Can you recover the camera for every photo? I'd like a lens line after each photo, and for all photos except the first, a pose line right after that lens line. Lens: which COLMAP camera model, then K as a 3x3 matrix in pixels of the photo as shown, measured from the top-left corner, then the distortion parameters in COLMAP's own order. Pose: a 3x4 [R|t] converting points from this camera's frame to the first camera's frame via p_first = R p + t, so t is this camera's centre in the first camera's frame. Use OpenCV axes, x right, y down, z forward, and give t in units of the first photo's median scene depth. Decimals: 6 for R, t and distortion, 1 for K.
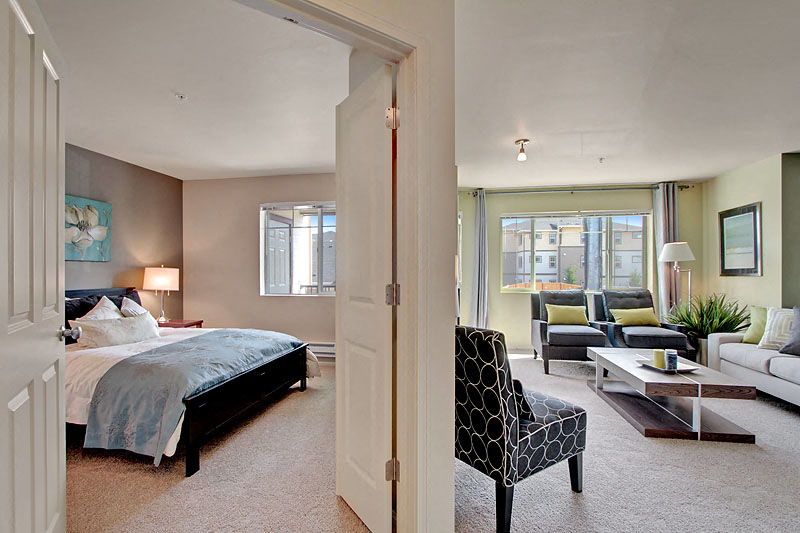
lens RADIAL K [[370.7, 0, 399.2], [0, 370.7, 269.6], [0, 0, 1]] dist [-0.010862, 0.000359]
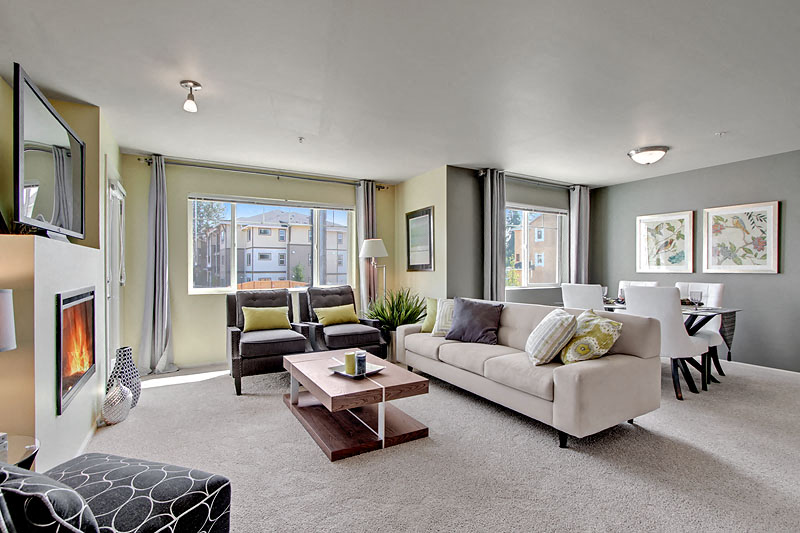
lens RADIAL K [[370.7, 0, 399.2], [0, 370.7, 269.6], [0, 0, 1]] dist [-0.010862, 0.000359]
pose [[0.777232, -0.001829, 0.629212, 0.184556], [-0.000999, 0.999991, 0.004141, 0.008398], [-0.629214, -0.003847, 0.777223, 0.178371]]
